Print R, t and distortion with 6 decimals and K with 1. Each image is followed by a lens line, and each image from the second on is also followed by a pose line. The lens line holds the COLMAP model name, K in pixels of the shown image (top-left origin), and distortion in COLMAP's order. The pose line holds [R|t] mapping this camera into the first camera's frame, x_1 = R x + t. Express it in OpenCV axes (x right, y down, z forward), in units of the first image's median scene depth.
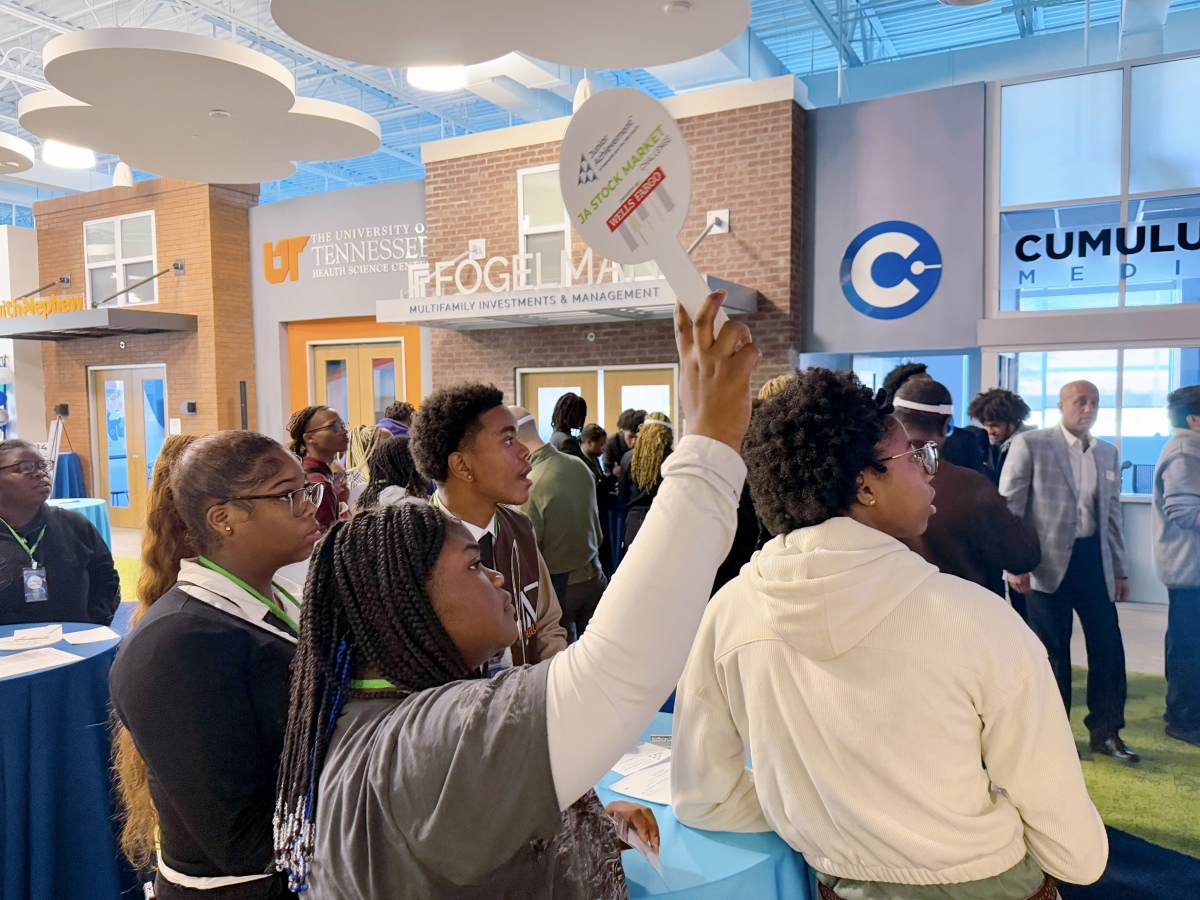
lens RADIAL K [[906.4, 0, 600.3], [0, 906.4, 507.2], [0, 0, 1]] dist [0.028782, -0.006922]
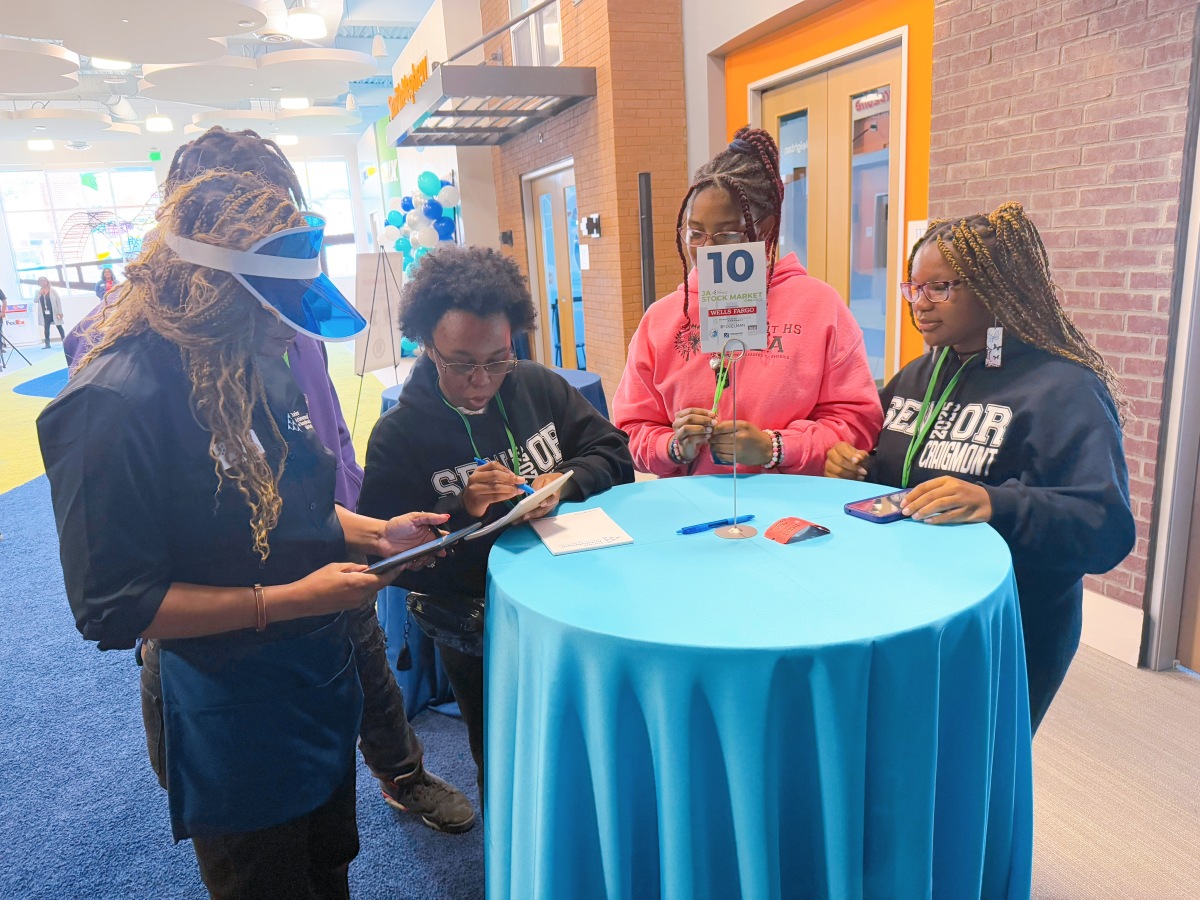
lens RADIAL K [[849.7, 0, 600.0], [0, 849.7, 450.0], [0, 0, 1]] dist [-0.002738, -0.003979]
pose [[0.741794, 0.122978, -0.659256, -0.047017], [-0.024854, 0.987409, 0.156225, -0.059654], [0.670167, -0.099502, 0.735510, 0.702746]]
